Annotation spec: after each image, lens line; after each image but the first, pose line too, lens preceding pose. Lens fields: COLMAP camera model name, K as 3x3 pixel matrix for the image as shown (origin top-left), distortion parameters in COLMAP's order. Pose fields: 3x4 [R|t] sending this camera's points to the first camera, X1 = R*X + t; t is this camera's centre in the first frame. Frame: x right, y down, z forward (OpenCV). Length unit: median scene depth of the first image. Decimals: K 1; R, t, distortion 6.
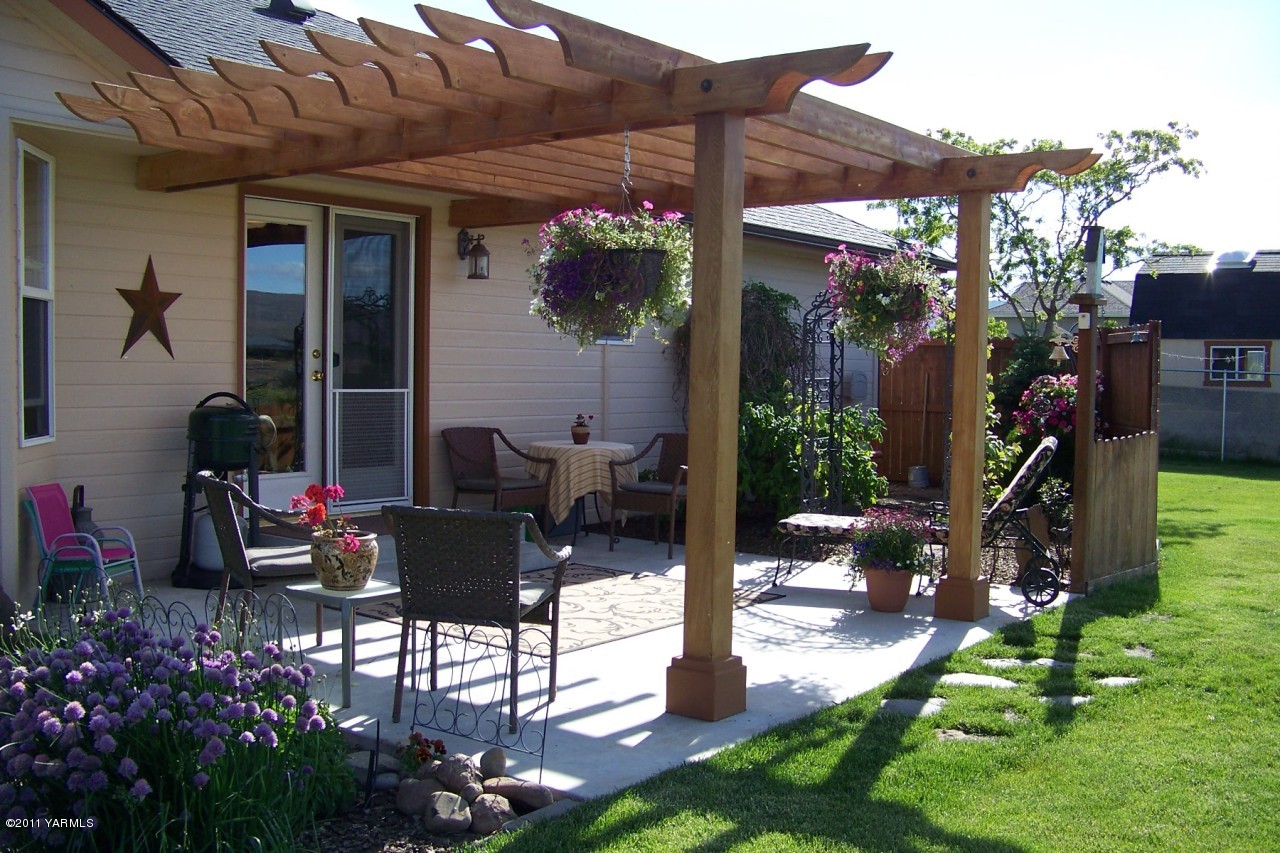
lens RADIAL K [[1329.8, 0, 640.6], [0, 1329.8, 444.1], [0, 0, 1]] dist [-0.263544, 0.252988]
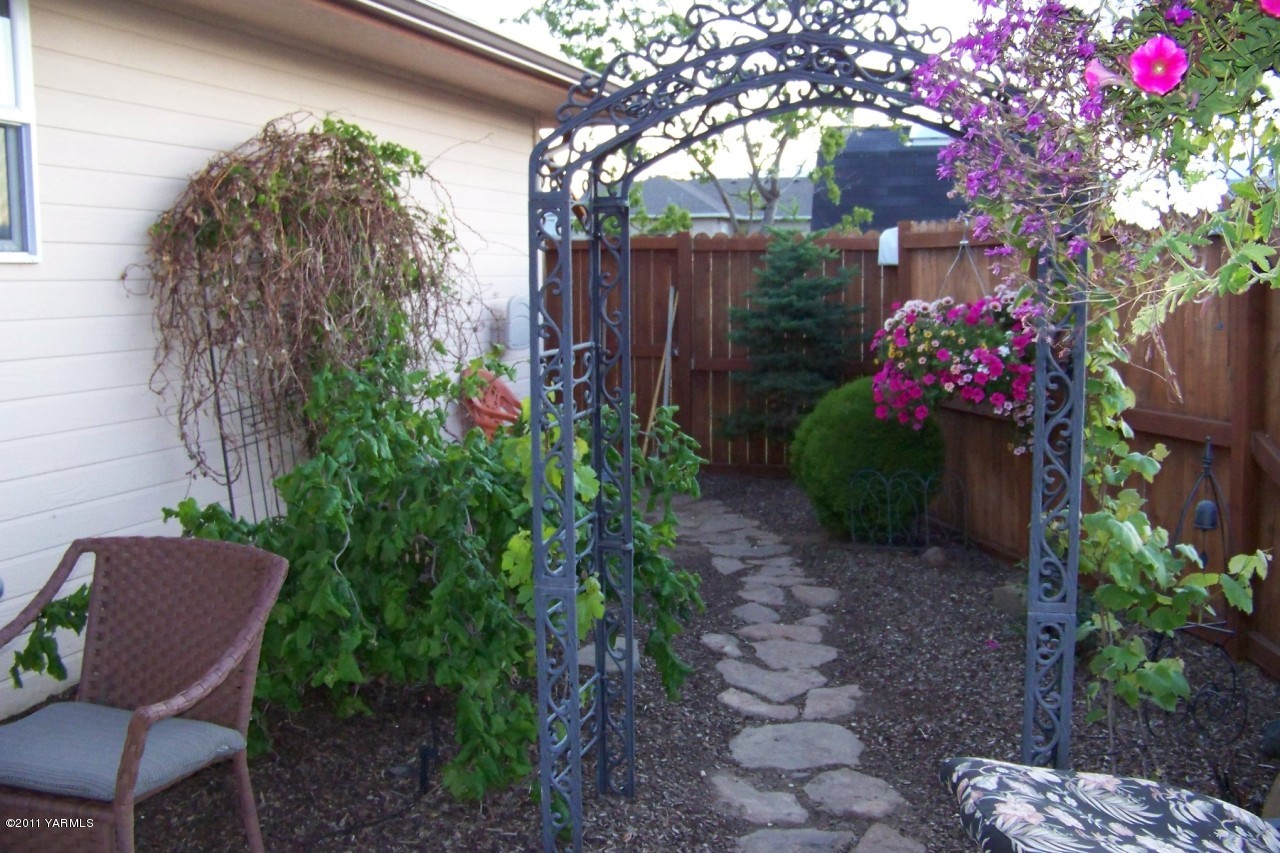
lens RADIAL K [[1329.8, 0, 640.6], [0, 1329.8, 444.1], [0, 0, 1]] dist [-0.263544, 0.252988]
pose [[0.941727, -0.062079, 0.330600, 0.033989], [0.039888, 0.996498, 0.073495, -0.039822], [-0.334005, -0.056025, 0.940905, 0.564809]]
